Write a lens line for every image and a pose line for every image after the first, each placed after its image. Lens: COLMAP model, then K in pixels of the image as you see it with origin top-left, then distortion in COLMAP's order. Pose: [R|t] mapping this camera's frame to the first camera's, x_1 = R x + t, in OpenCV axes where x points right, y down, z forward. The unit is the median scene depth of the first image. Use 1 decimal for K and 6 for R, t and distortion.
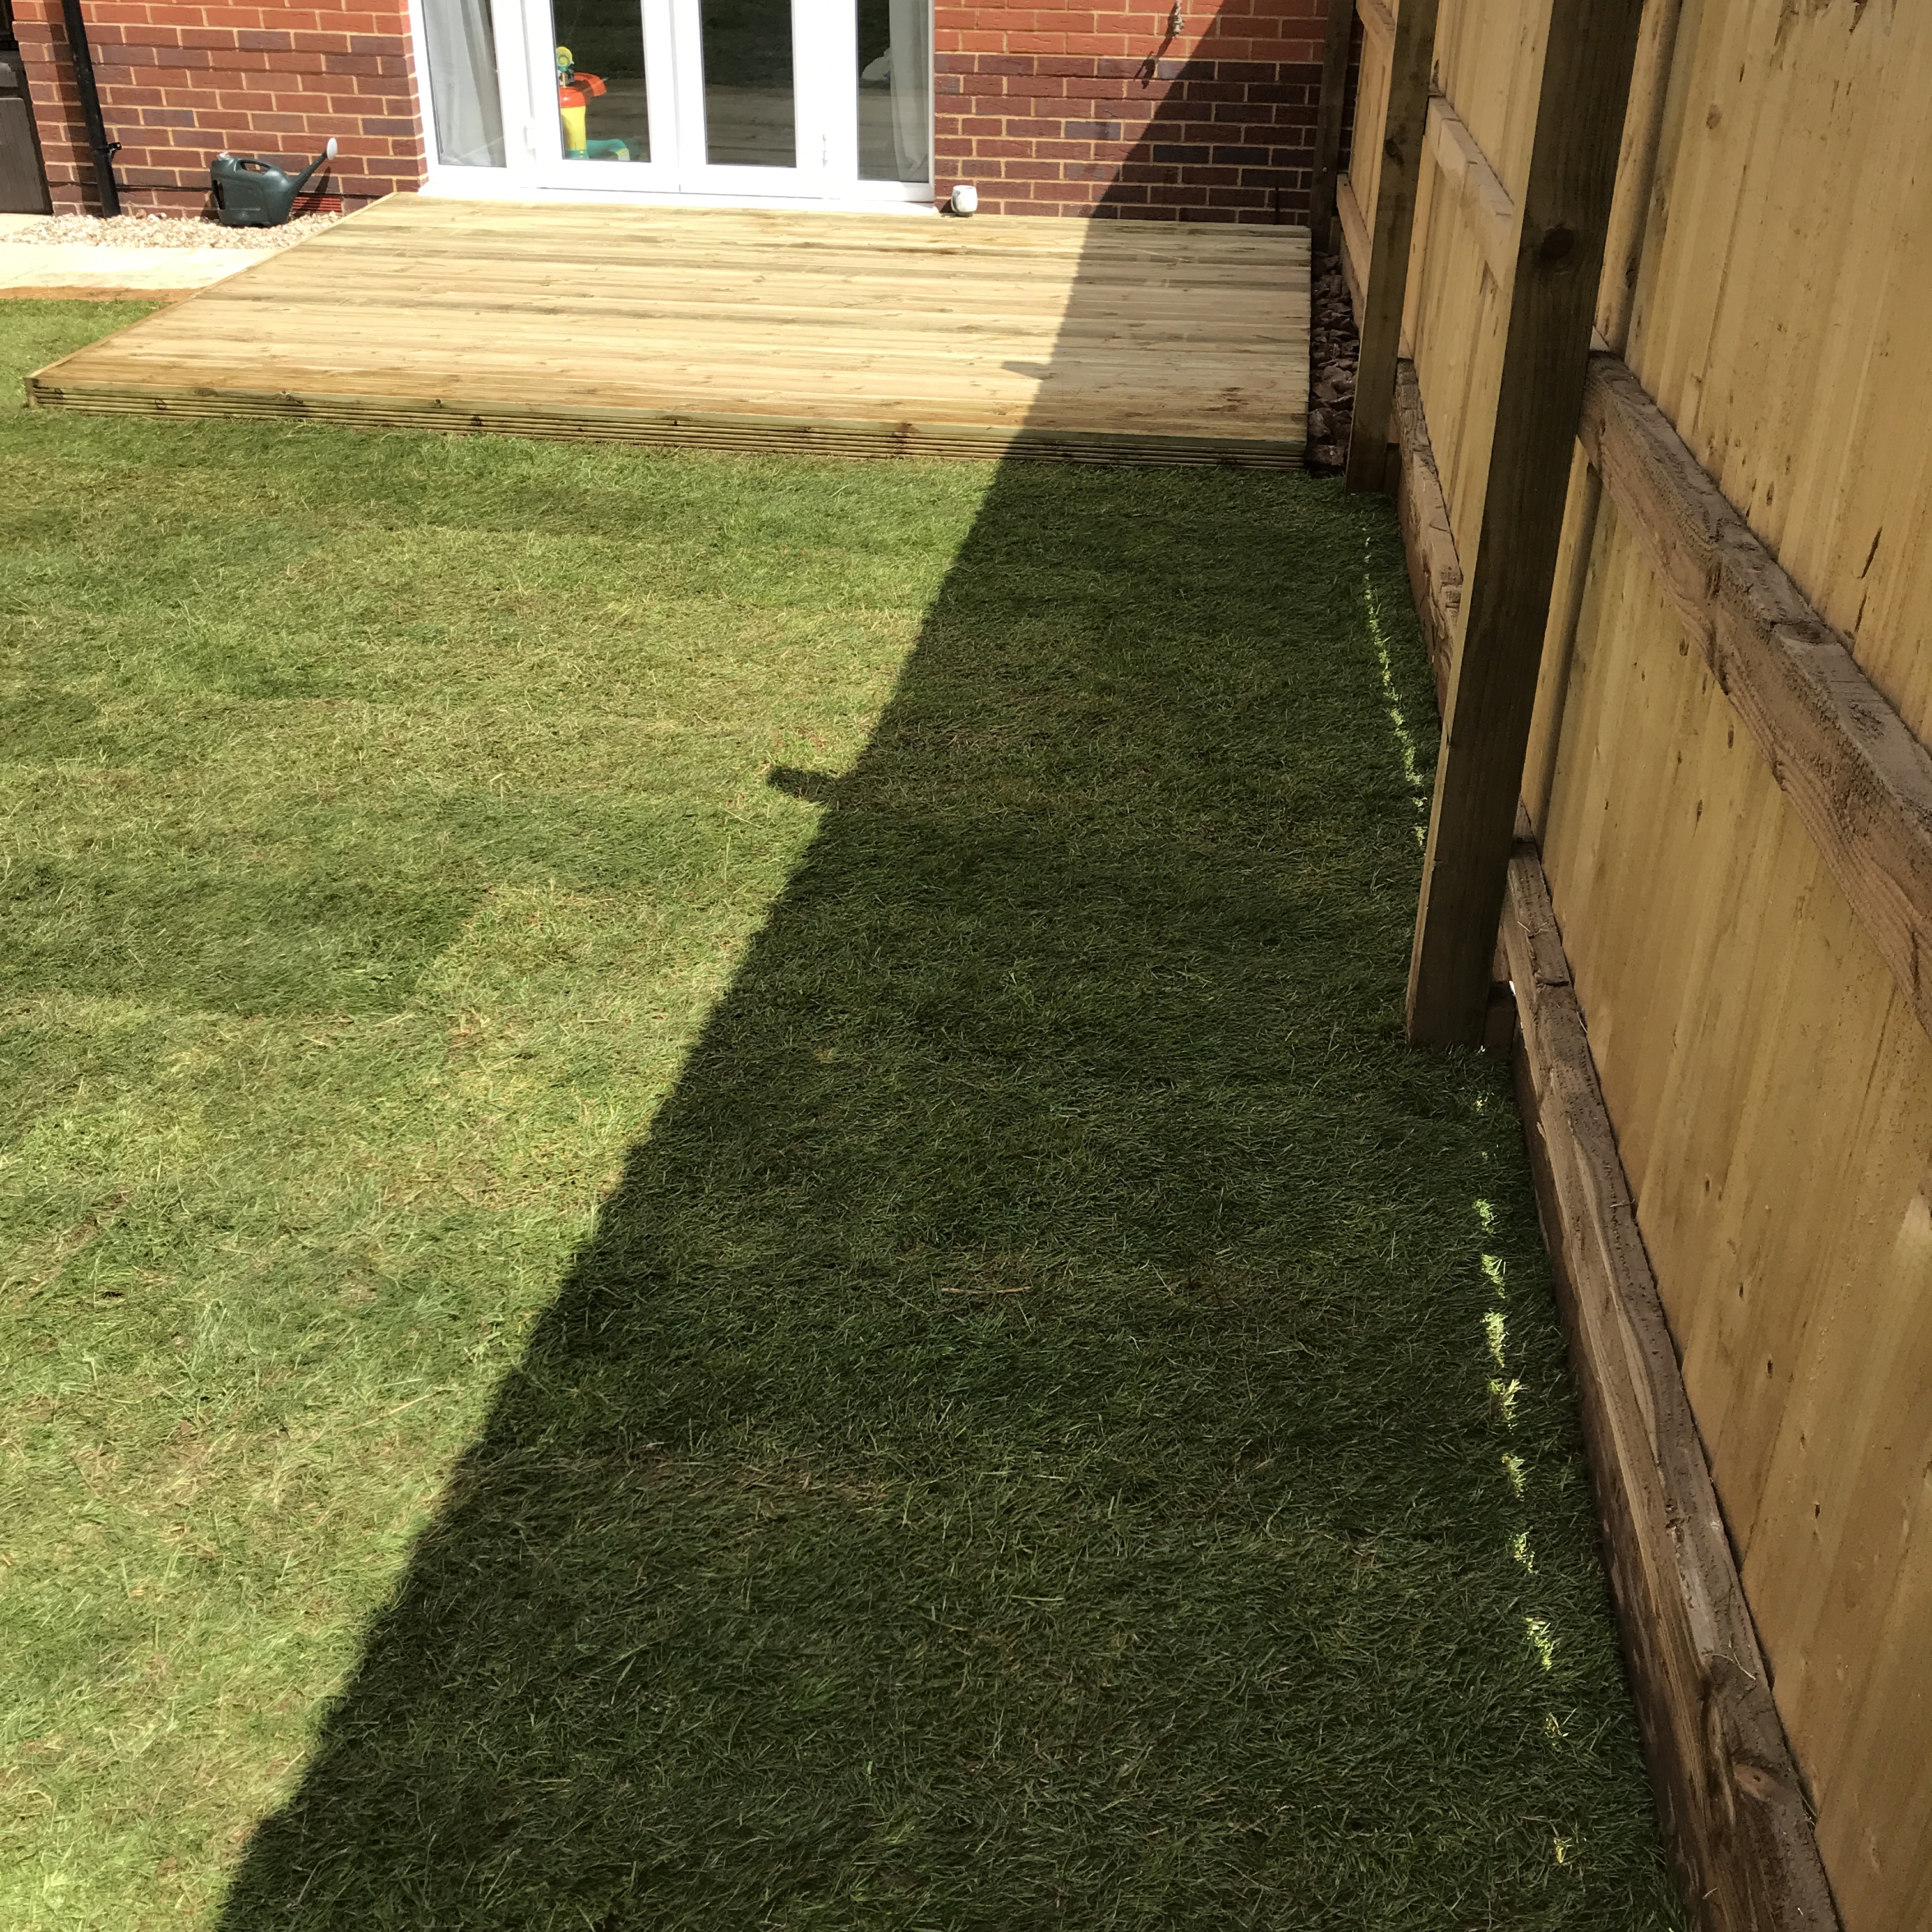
lens RADIAL K [[2248.5, 0, 992.1], [0, 2248.5, 970.6], [0, 0, 1]] dist [0.172869, -0.642682]
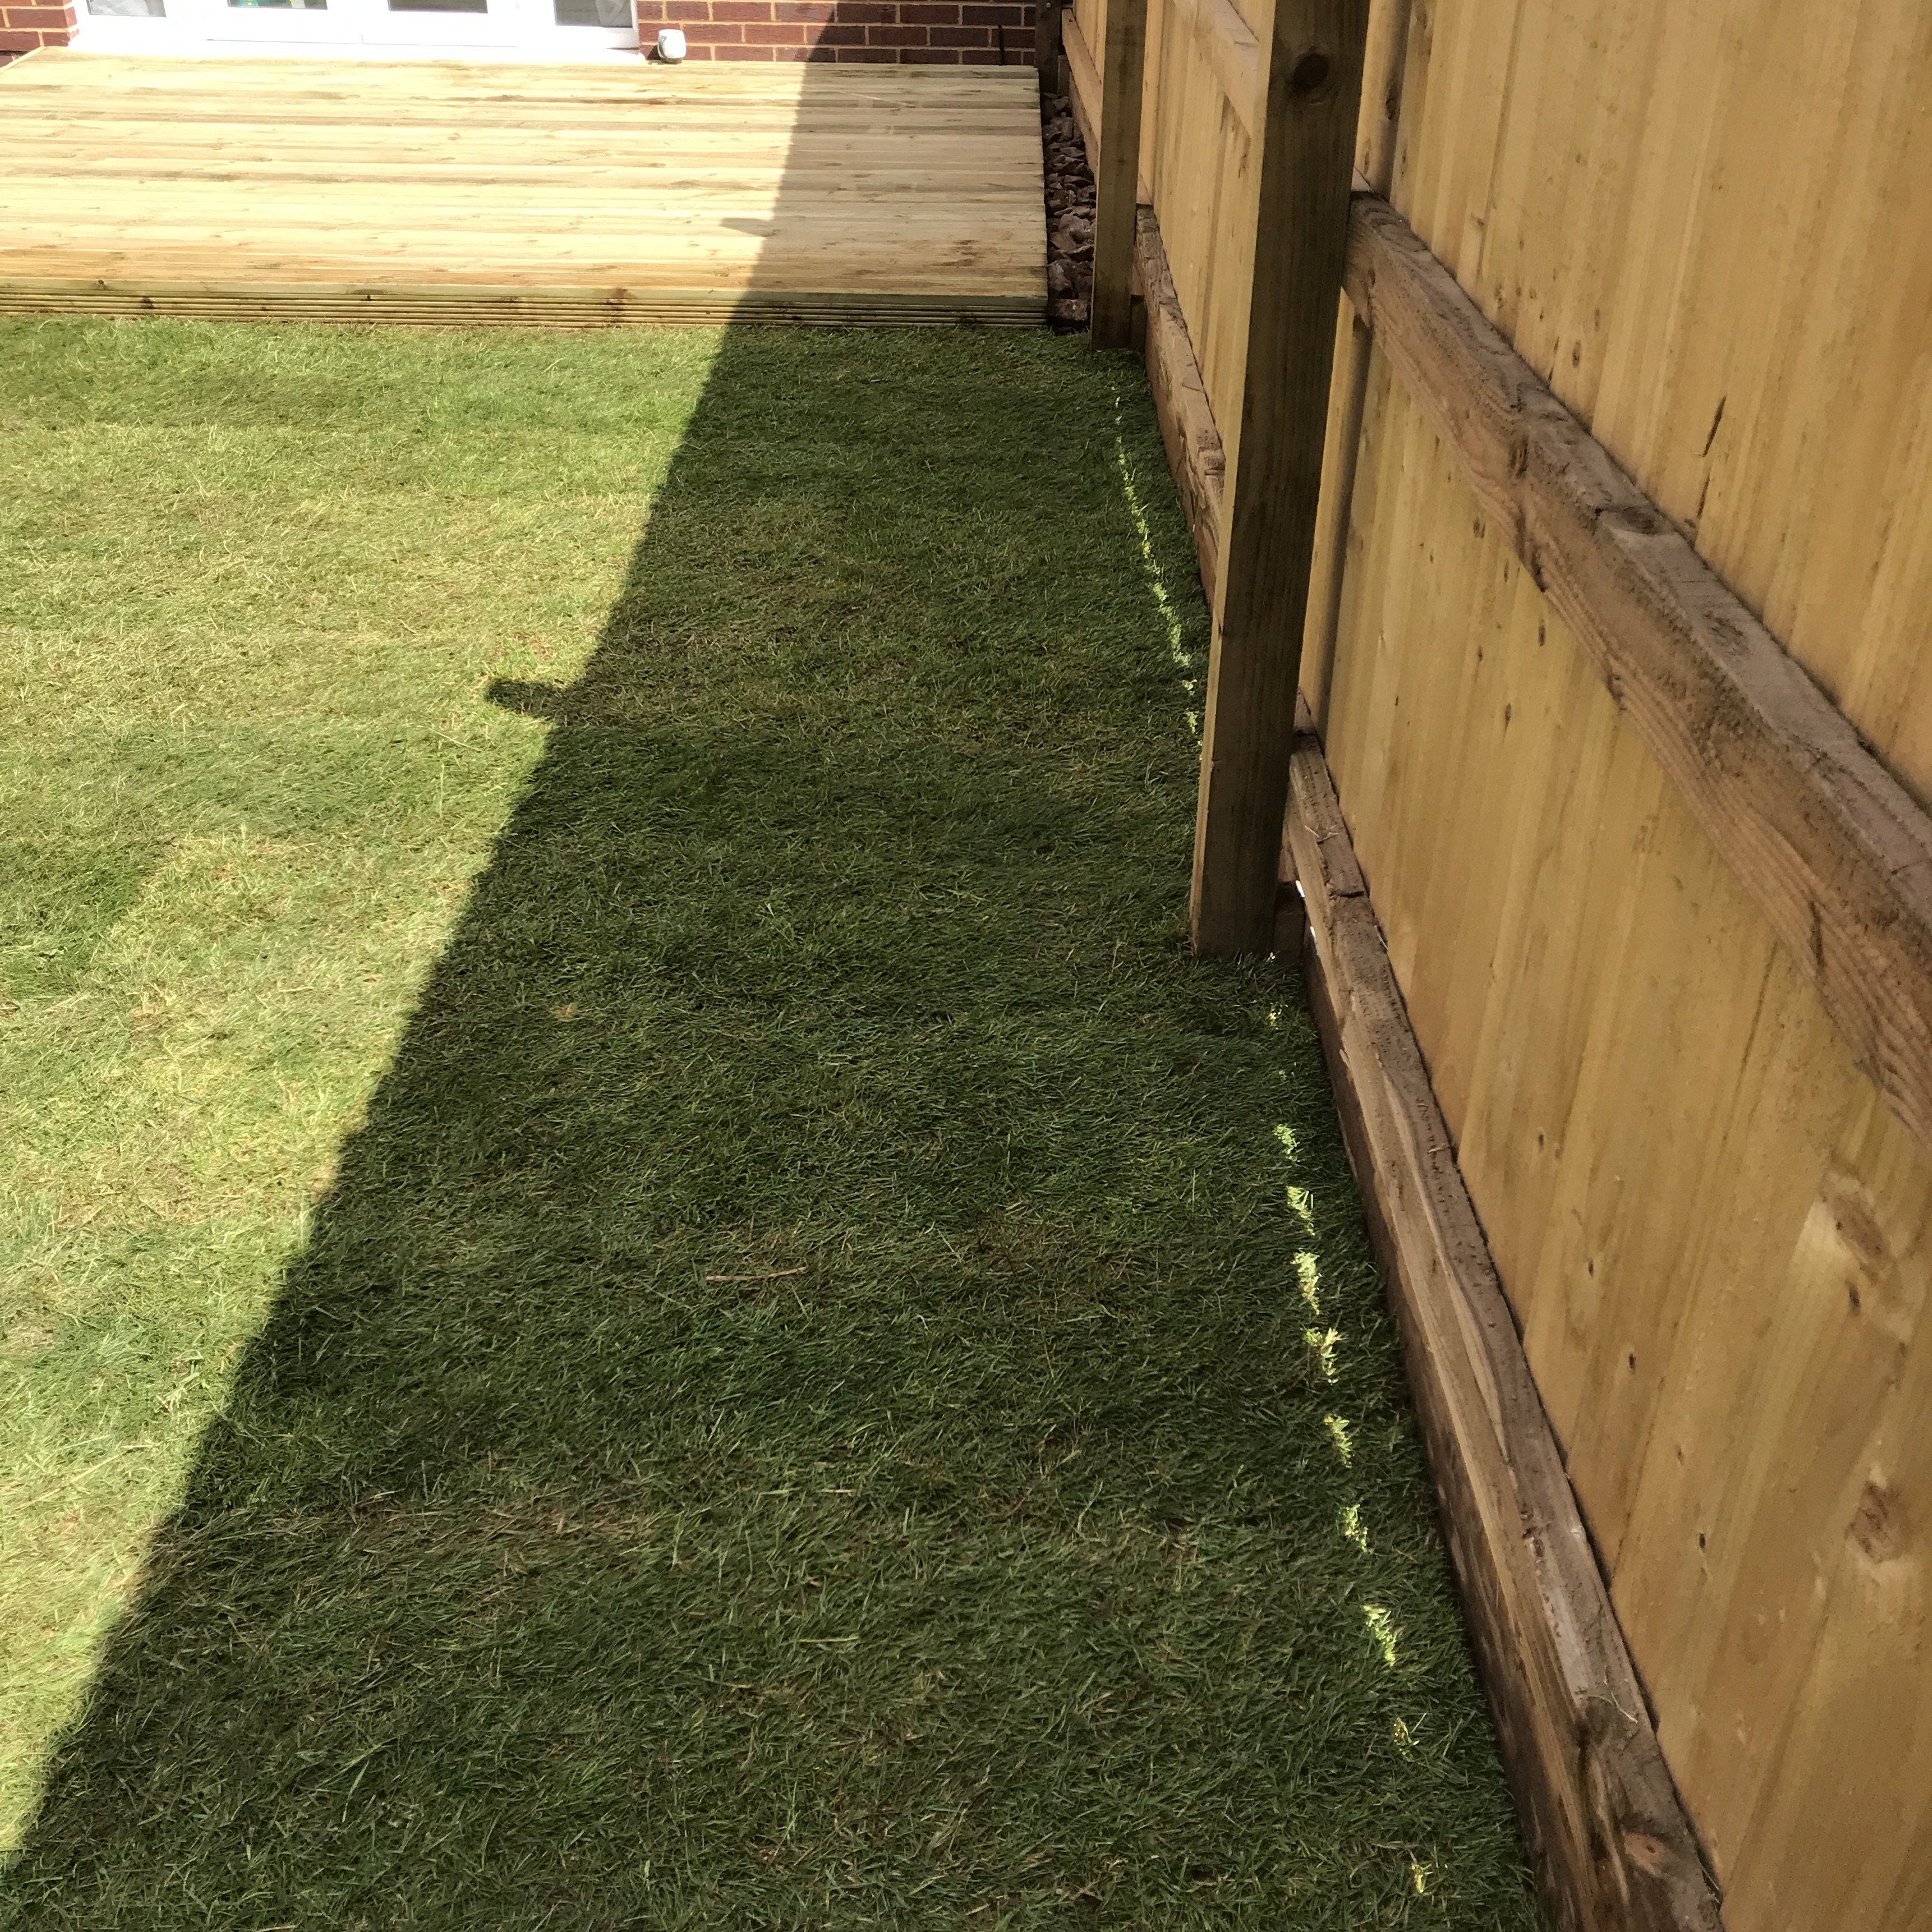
lens RADIAL K [[2234.1, 0, 1013.3], [0, 2234.1, 993.9], [0, 0, 1]] dist [0.121517, -0.366075]
pose [[0.992214, -0.066051, 0.105583, 0.009223], [0.058343, 0.995513, 0.074496, -0.023387], [-0.110030, -0.067756, 0.991616, 0.079766]]
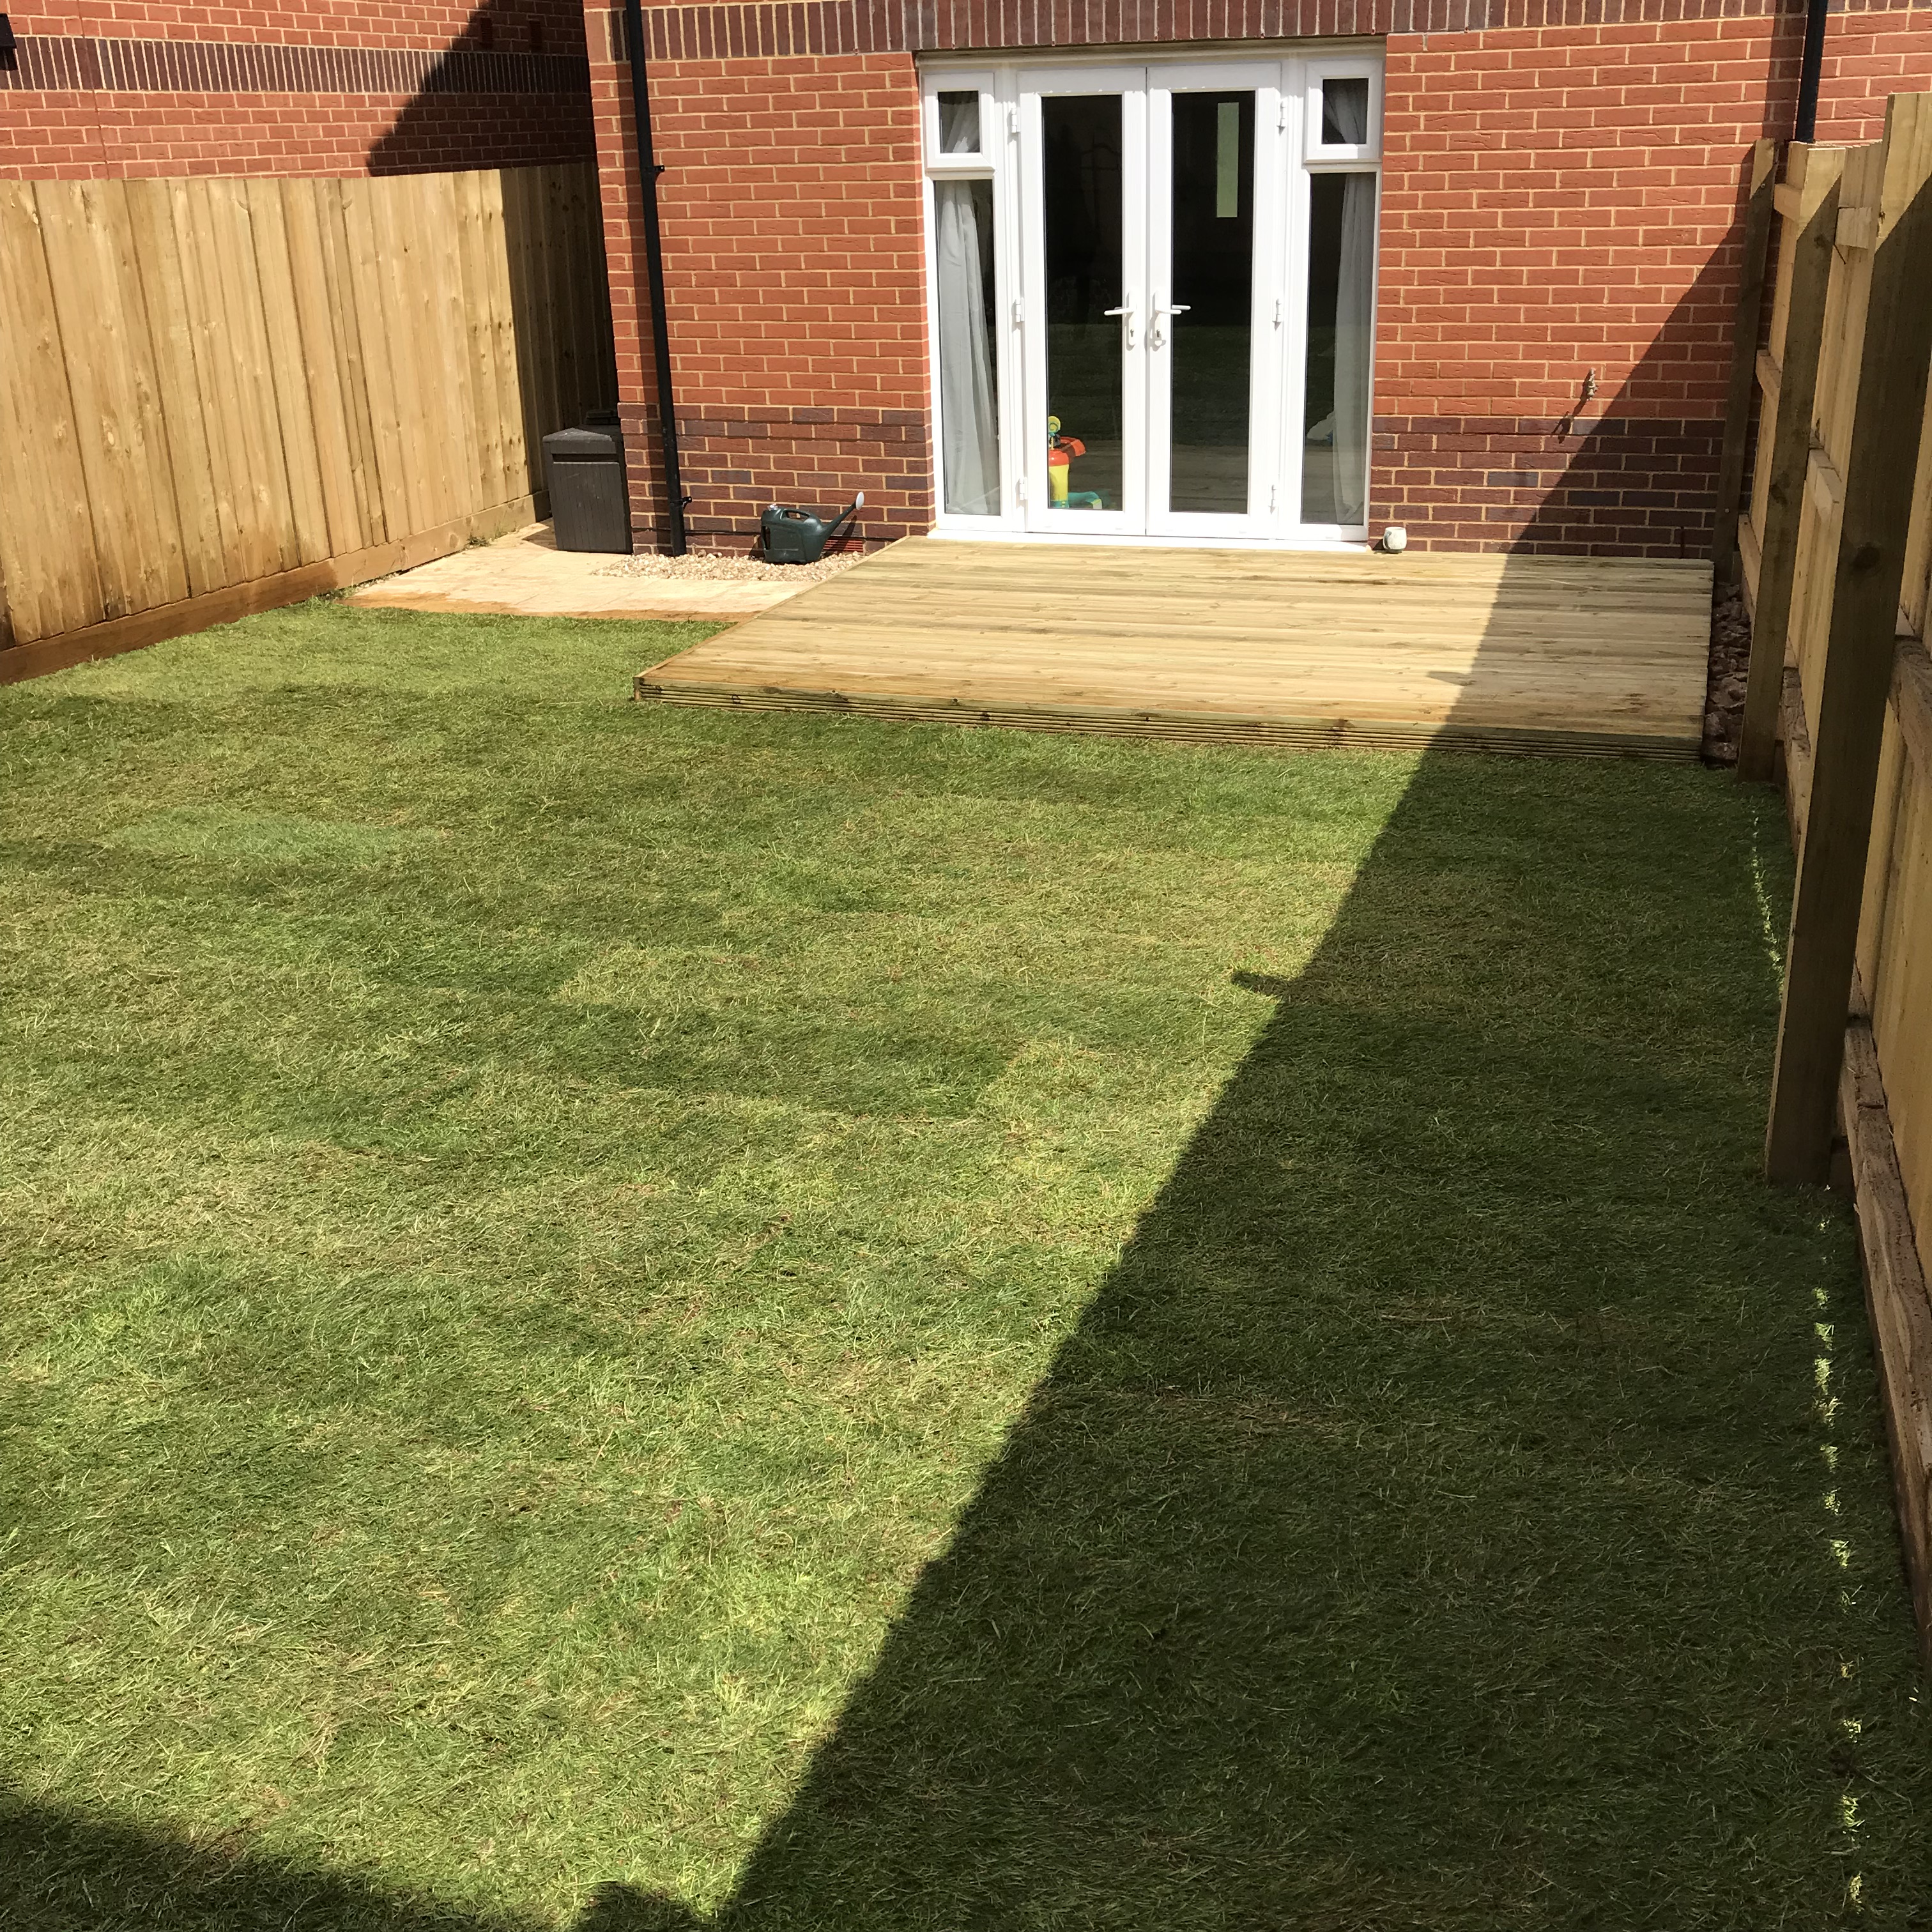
lens RADIAL K [[2224.5, 0, 971.3], [0, 2224.5, 935.7], [0, 0, 1]] dist [0.195145, -0.754538]
pose [[0.982145, 0.028087, -0.186016, -0.015141], [-0.056480, 0.987200, -0.149153, 0.098670], [0.179446, 0.156996, 0.971160, -0.267362]]
